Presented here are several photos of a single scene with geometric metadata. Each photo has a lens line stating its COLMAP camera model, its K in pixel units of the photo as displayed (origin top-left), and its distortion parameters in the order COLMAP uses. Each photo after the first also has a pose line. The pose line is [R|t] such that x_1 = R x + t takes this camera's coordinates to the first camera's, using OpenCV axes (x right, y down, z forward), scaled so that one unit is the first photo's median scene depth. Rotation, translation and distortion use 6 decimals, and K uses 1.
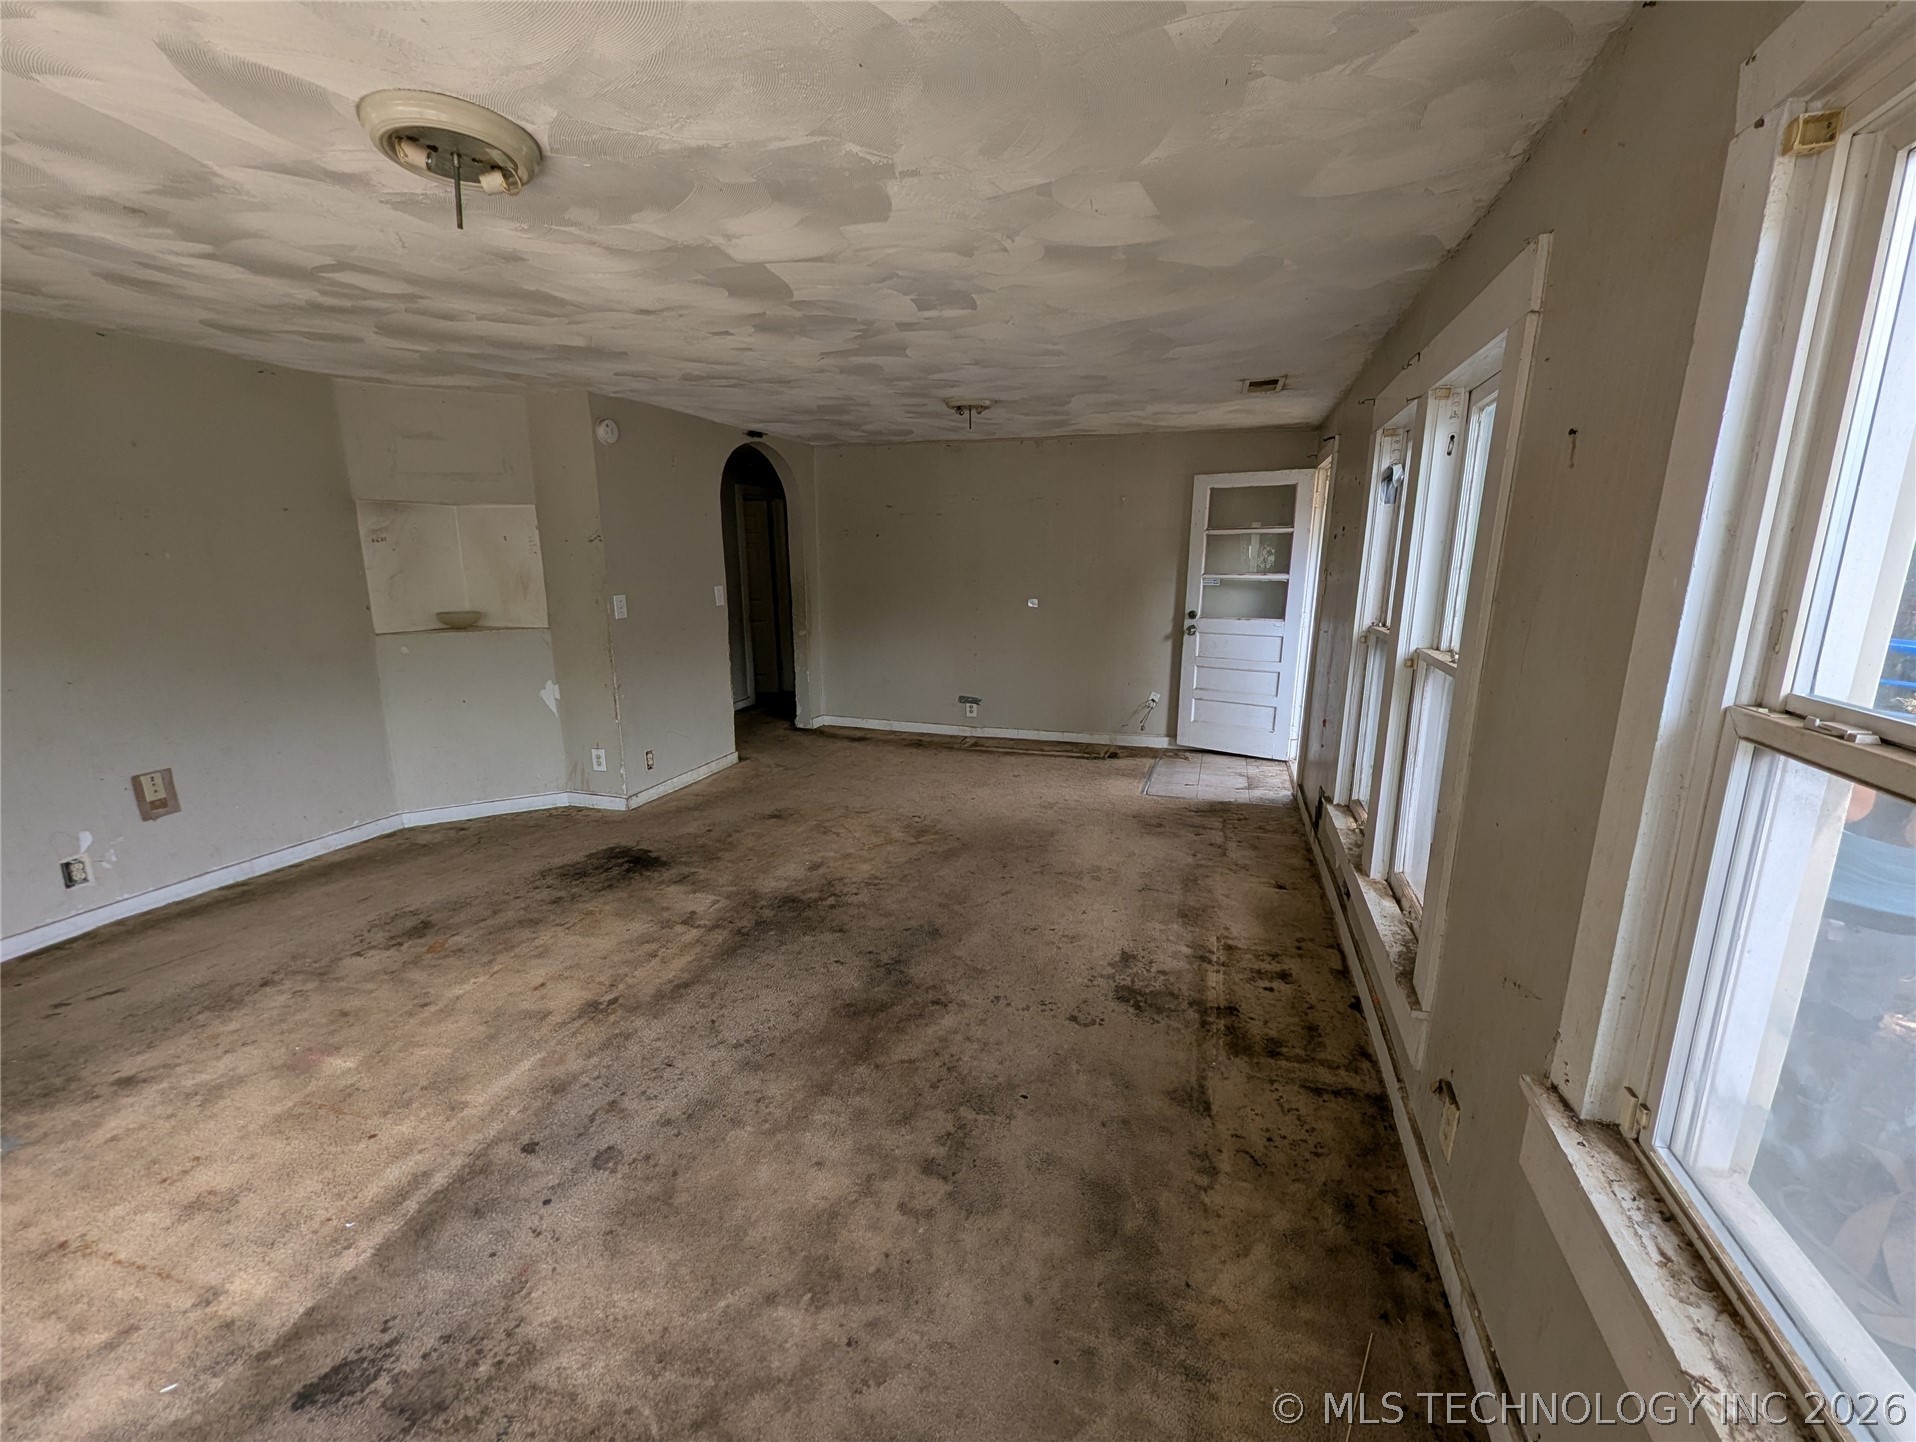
lens RADIAL K [[797.6, 0, 959.5], [0, 797.6, 727.3], [0, 0, 1]] dist [0.003151, -0.000373]
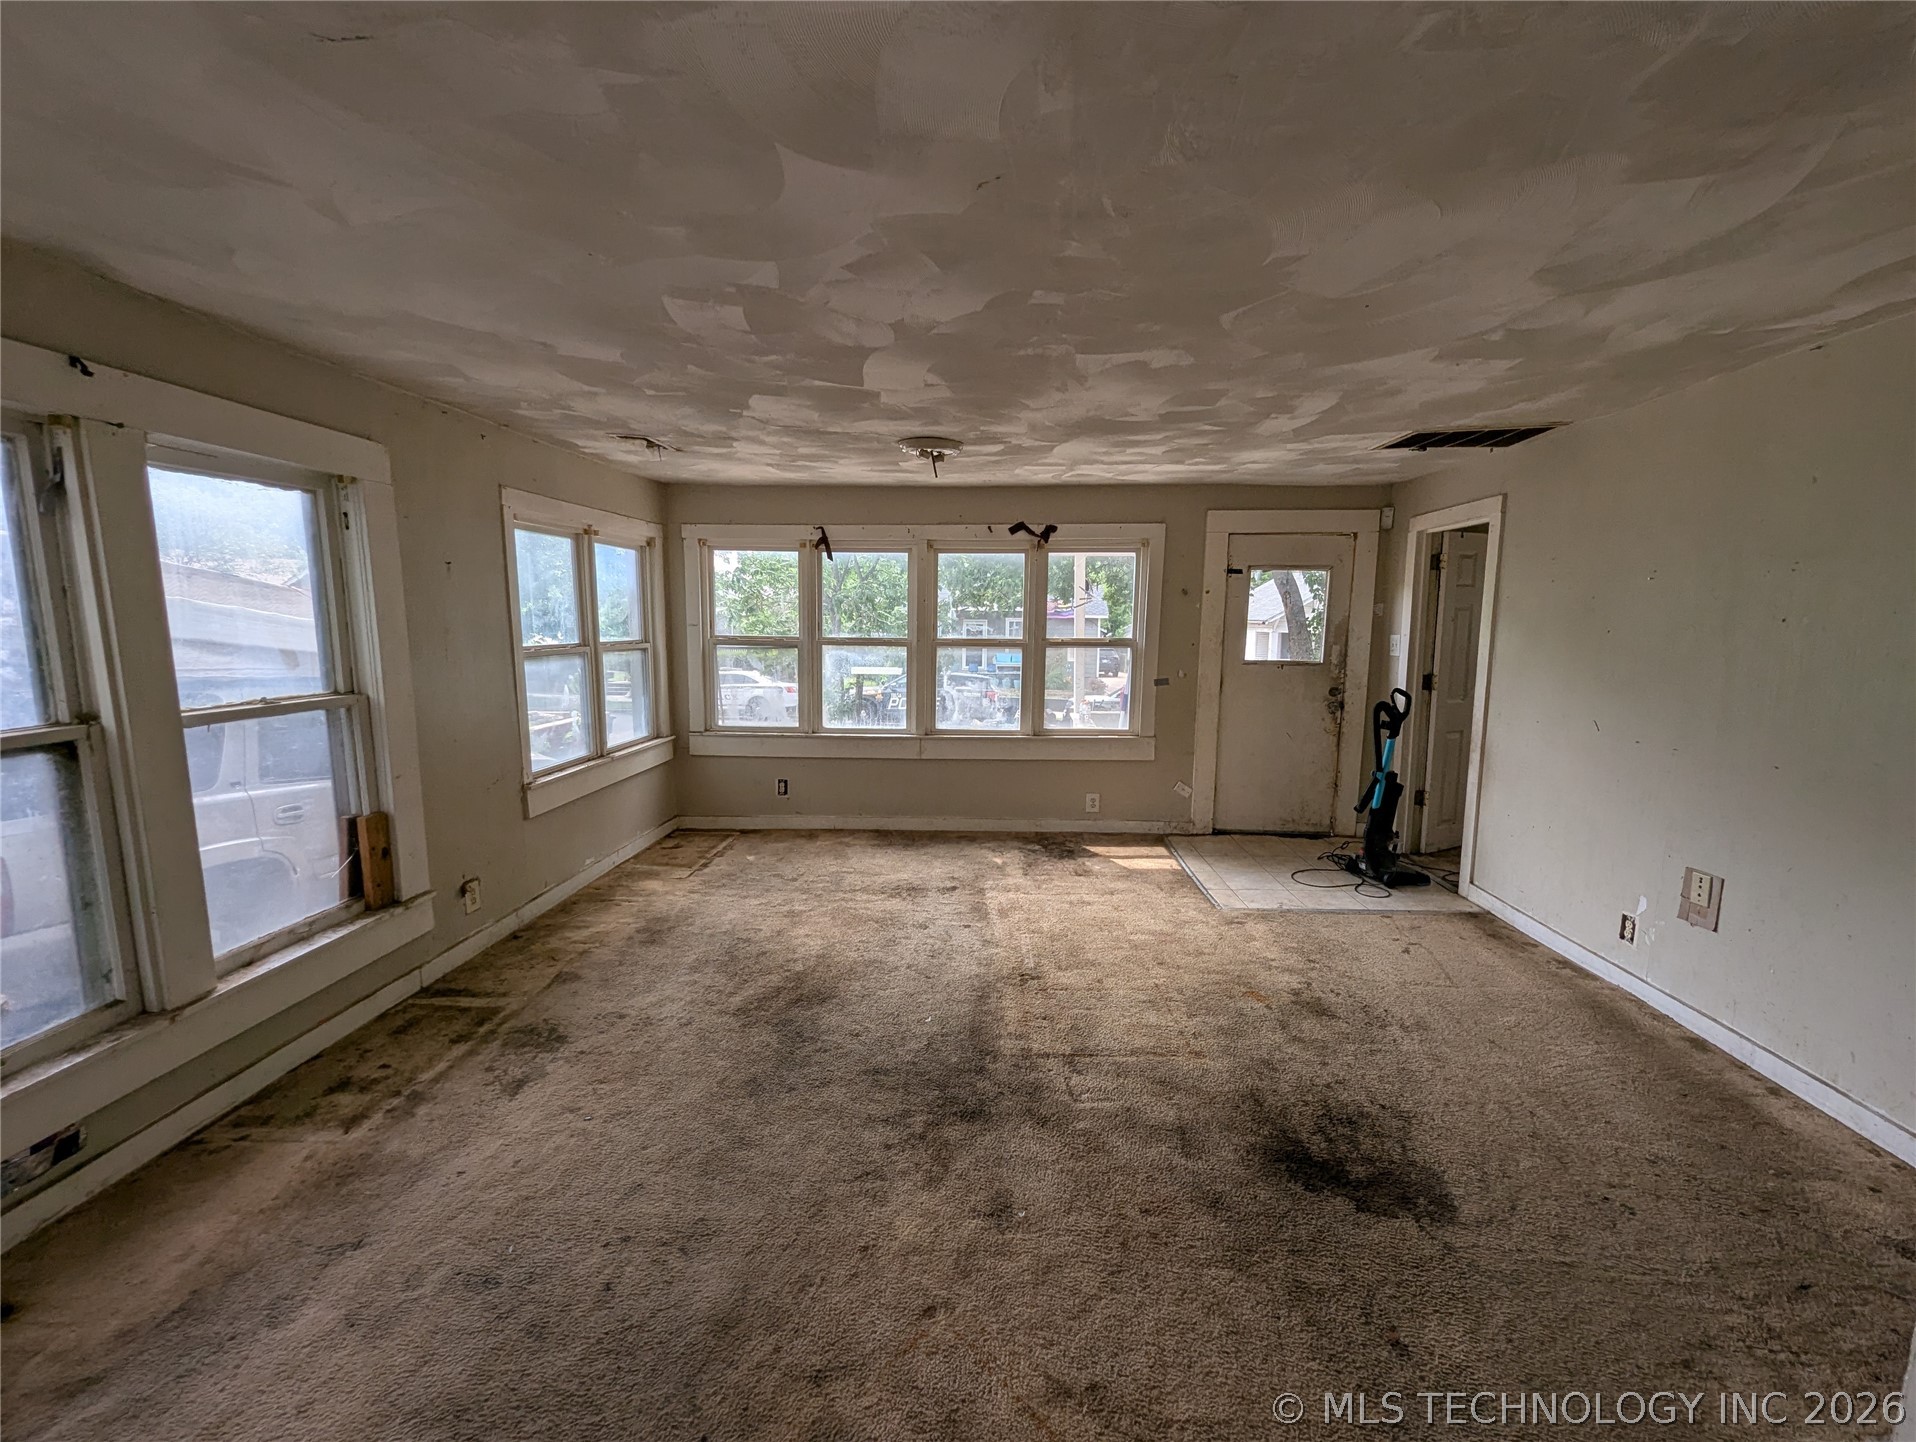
lens RADIAL K [[797.6, 0, 961.9], [0, 797.6, 728.8], [0, 0, 1]] dist [0.003151, -0.000373]
pose [[-0.966803, 0.032559, -0.253440, -0.045265], [-0.057980, 0.938025, 0.341684, -0.388151], [0.248858, 0.345036, -0.904997, 1.782417]]
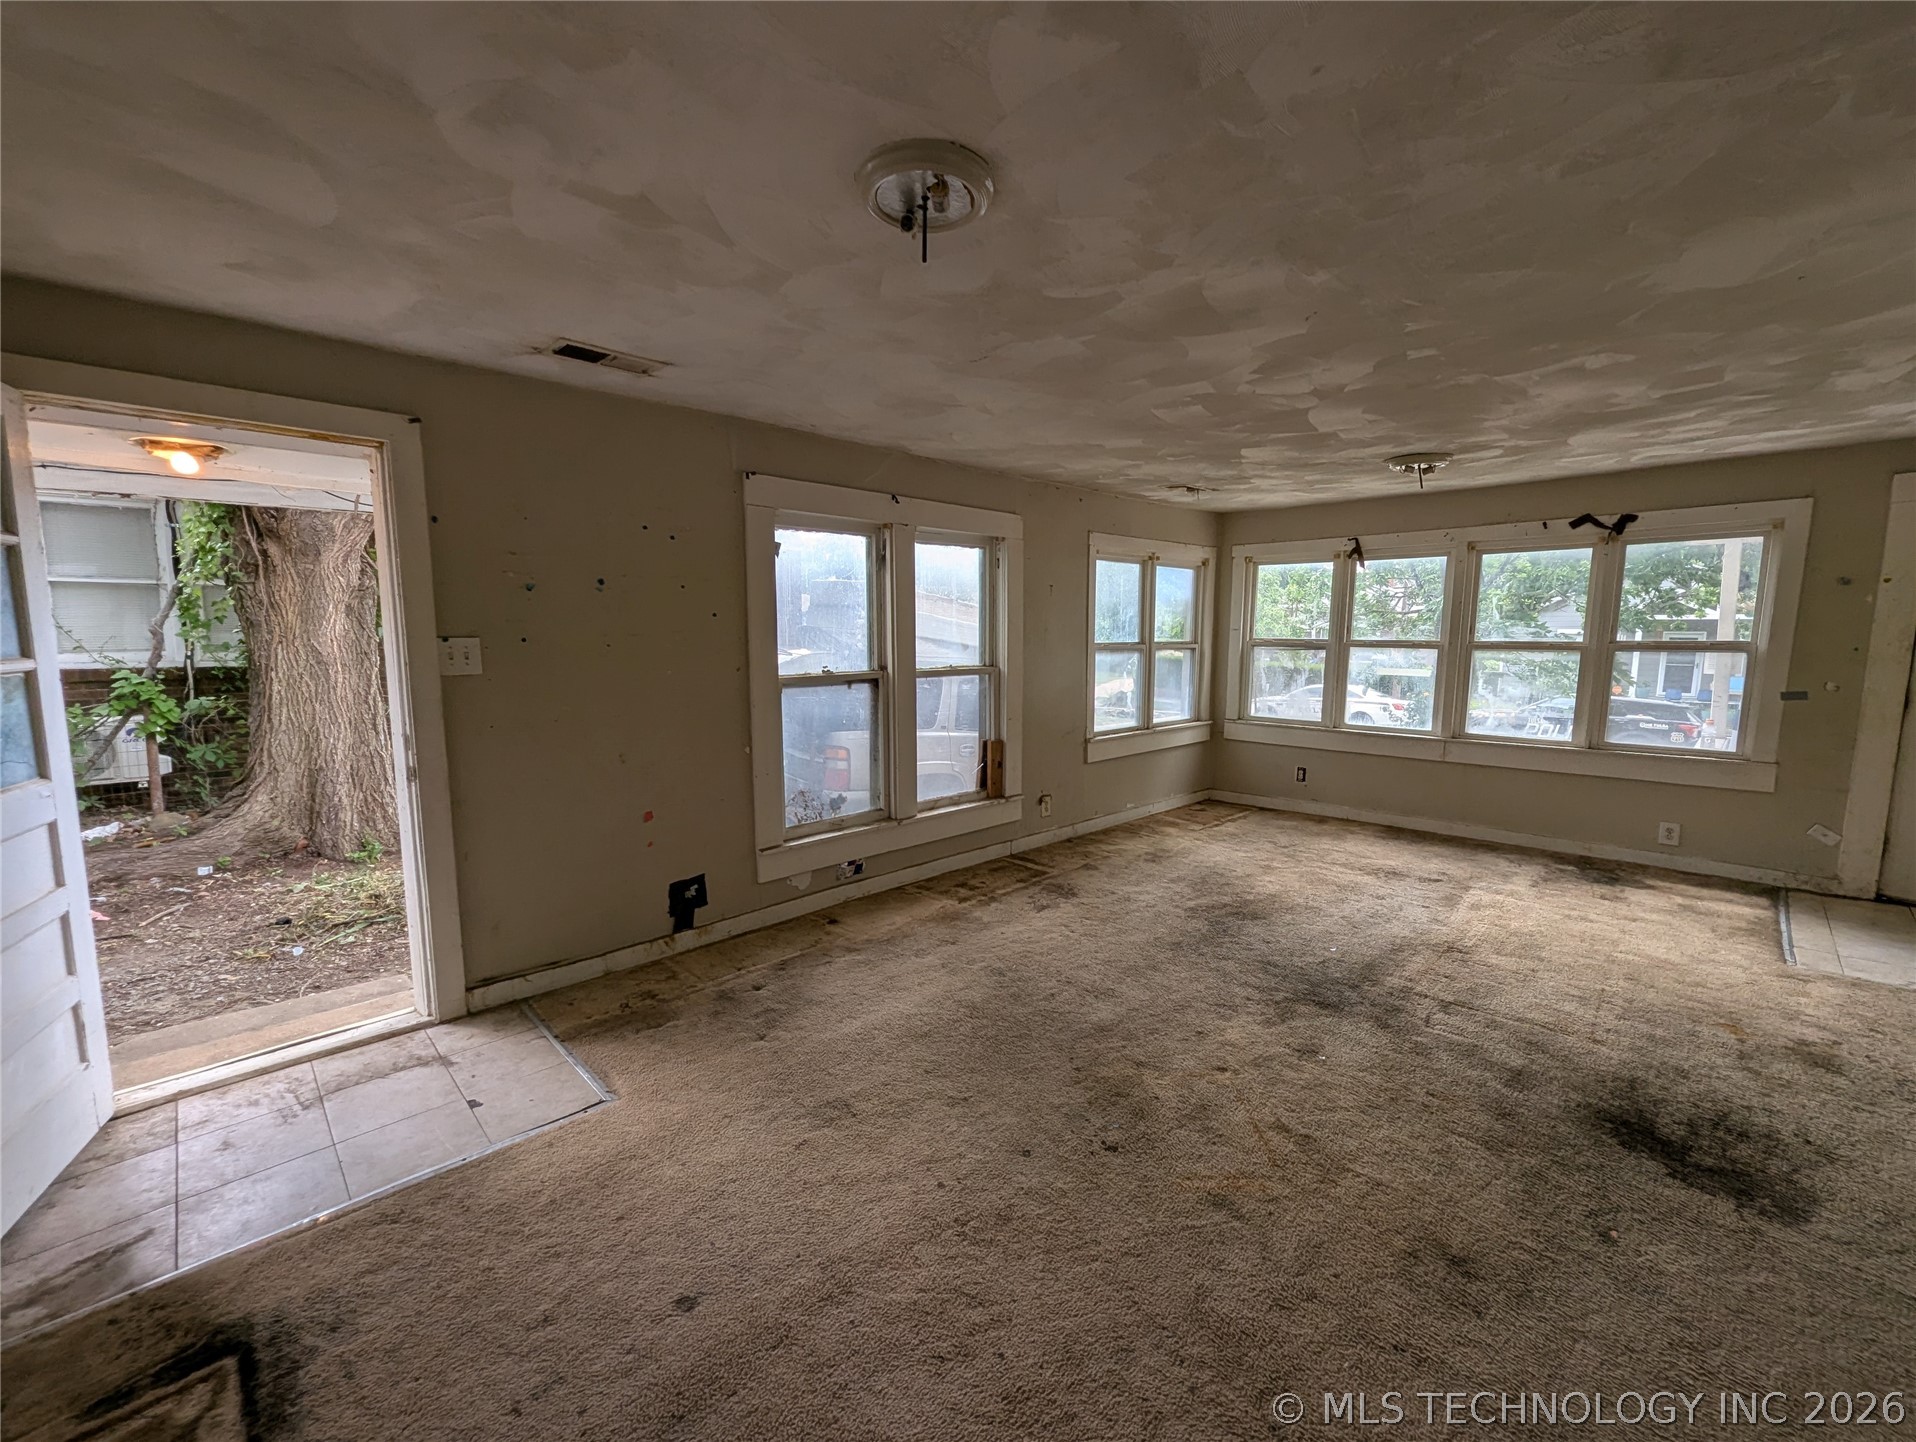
lens RADIAL K [[797.6, 0, 966.2], [0, 797.6, 727.7], [0, 0, 1]] dist [0.003151, -0.000373]
pose [[-0.886671, -0.052215, 0.459442, -0.290243], [0.102341, 0.946802, 0.305109, -0.437455], [-0.450932, 0.317551, -0.834159, 2.132526]]
